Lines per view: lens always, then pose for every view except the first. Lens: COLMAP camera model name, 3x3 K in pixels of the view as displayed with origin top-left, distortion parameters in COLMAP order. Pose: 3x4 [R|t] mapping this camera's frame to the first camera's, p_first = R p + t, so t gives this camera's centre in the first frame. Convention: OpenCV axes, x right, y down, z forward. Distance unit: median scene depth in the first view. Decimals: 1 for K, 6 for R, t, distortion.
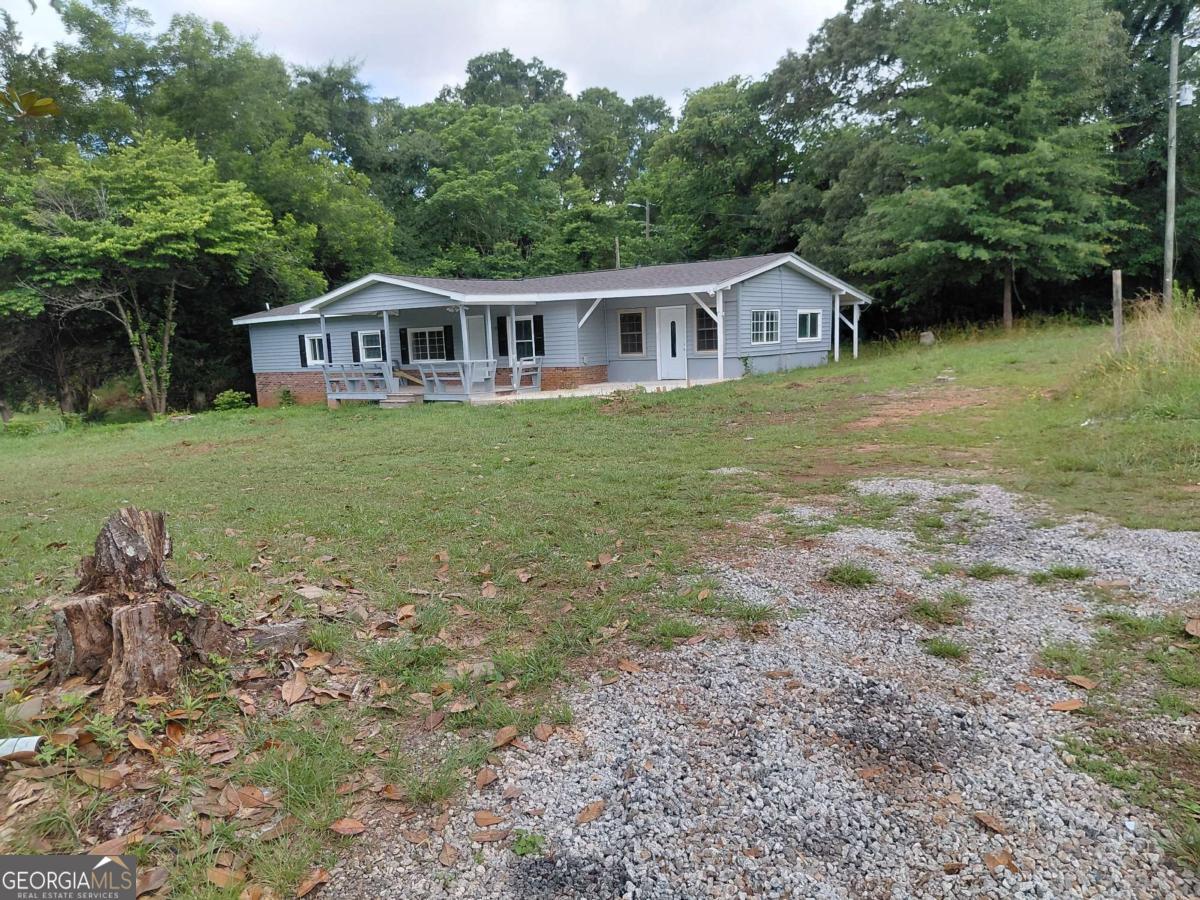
lens RADIAL K [[911.6, 0, 600.0], [0, 911.6, 450.0], [0, 0, 1]] dist [0.108441, -0.156395]
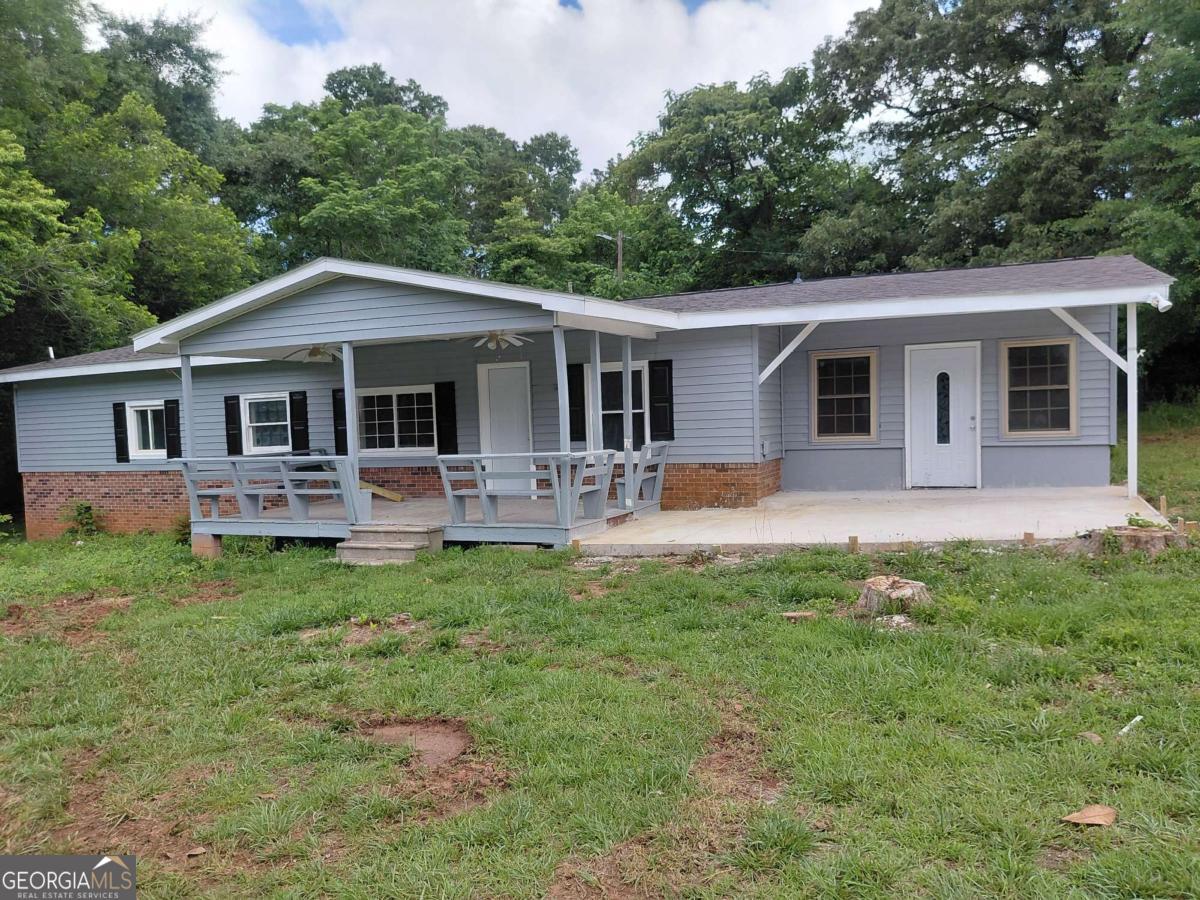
lens RADIAL K [[911.6, 0, 600.0], [0, 911.6, 450.0], [0, 0, 1]] dist [0.108441, -0.156395]
pose [[0.979019, -0.001939, 0.203760, -0.174324], [0.020332, 0.995894, -0.088212, -0.048008], [-0.202752, 0.090505, 0.975039, 0.455620]]
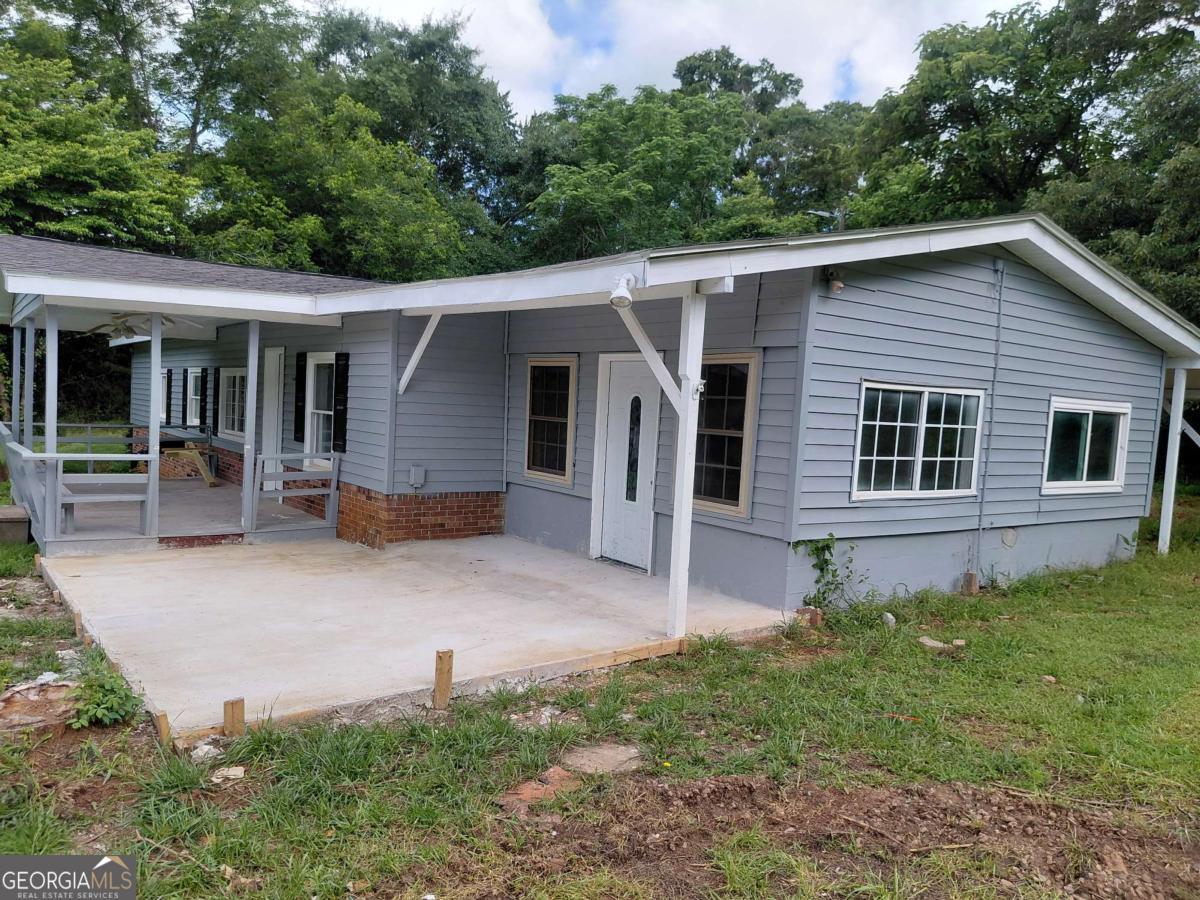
lens RADIAL K [[891.1, 0, 597.3], [0, 891.1, 468.8], [0, 0, 1]] dist [0.117118, -0.239095]
pose [[0.949915, 0.112102, -0.291711, 0.138856], [-0.125646, 0.991678, -0.028054, -0.086536], [0.286138, 0.063301, 0.956095, 0.568325]]
